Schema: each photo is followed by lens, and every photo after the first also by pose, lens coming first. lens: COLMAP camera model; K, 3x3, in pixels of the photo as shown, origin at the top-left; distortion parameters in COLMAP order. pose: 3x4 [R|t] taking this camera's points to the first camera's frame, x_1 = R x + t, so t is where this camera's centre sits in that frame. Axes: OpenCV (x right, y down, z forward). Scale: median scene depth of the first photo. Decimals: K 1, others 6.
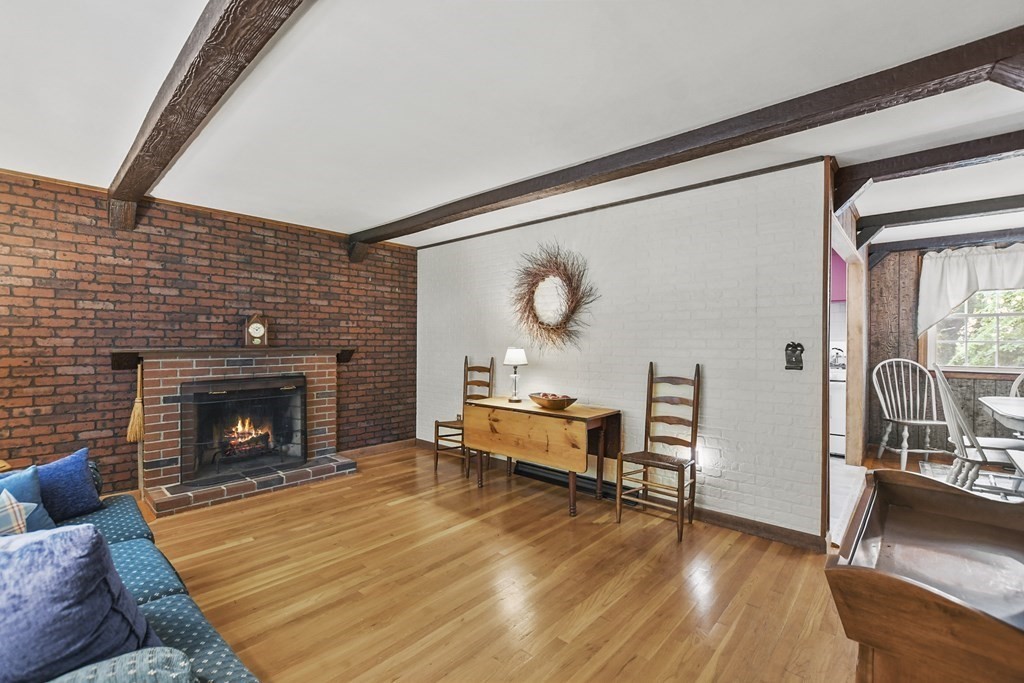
lens RADIAL K [[446.7, 0, 506.8], [0, 446.7, 341.9], [0, 0, 1]] dist [-0.011611, 0.002888]
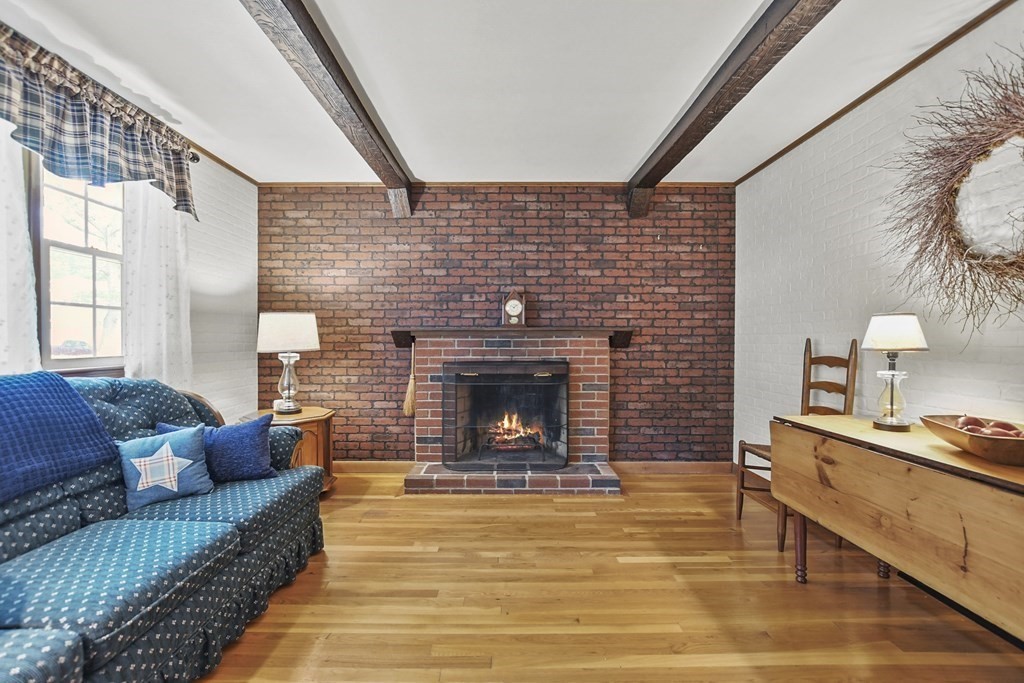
lens RADIAL K [[446.7, 0, 506.1], [0, 446.7, 344.3], [0, 0, 1]] dist [-0.011611, 0.002888]
pose [[0.675778, 0.003172, -0.737098, 0.089307], [0.001757, 0.999981, 0.005913, 0.042117], [0.737103, -0.005291, 0.675760, 0.391354]]
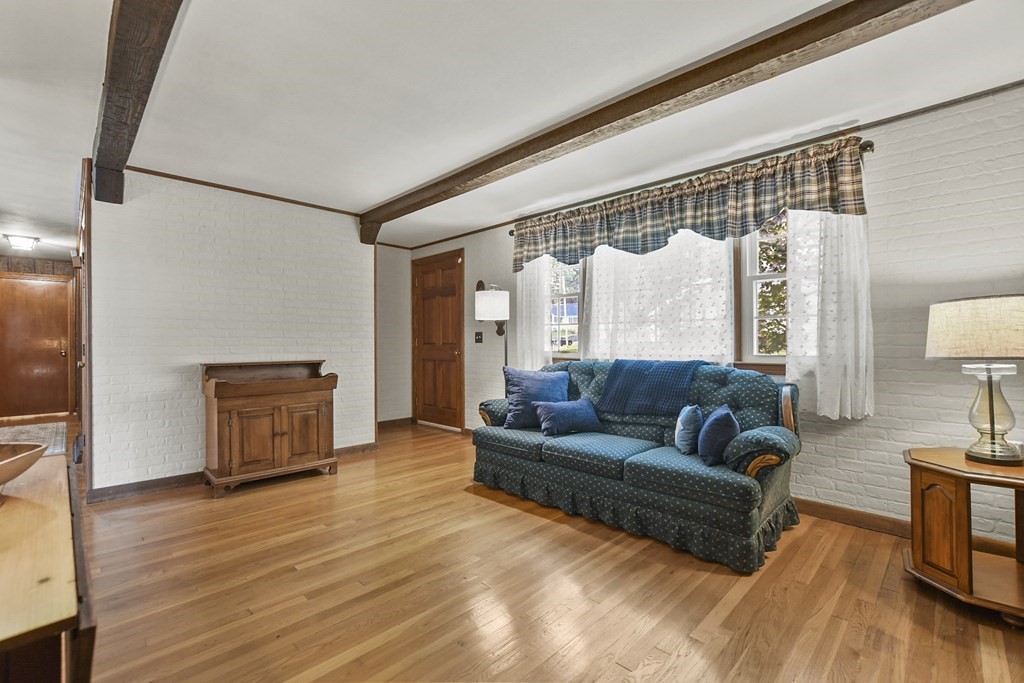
lens RADIAL K [[446.7, 0, 506.8], [0, 446.7, 339.1], [0, 0, 1]] dist [-0.011611, 0.002888]
pose [[-0.998956, 0.006873, 0.045163, -0.246650], [0.006908, 0.999976, 0.000620, 0.029956], [-0.045158, 0.000931, -0.998979, 1.145847]]
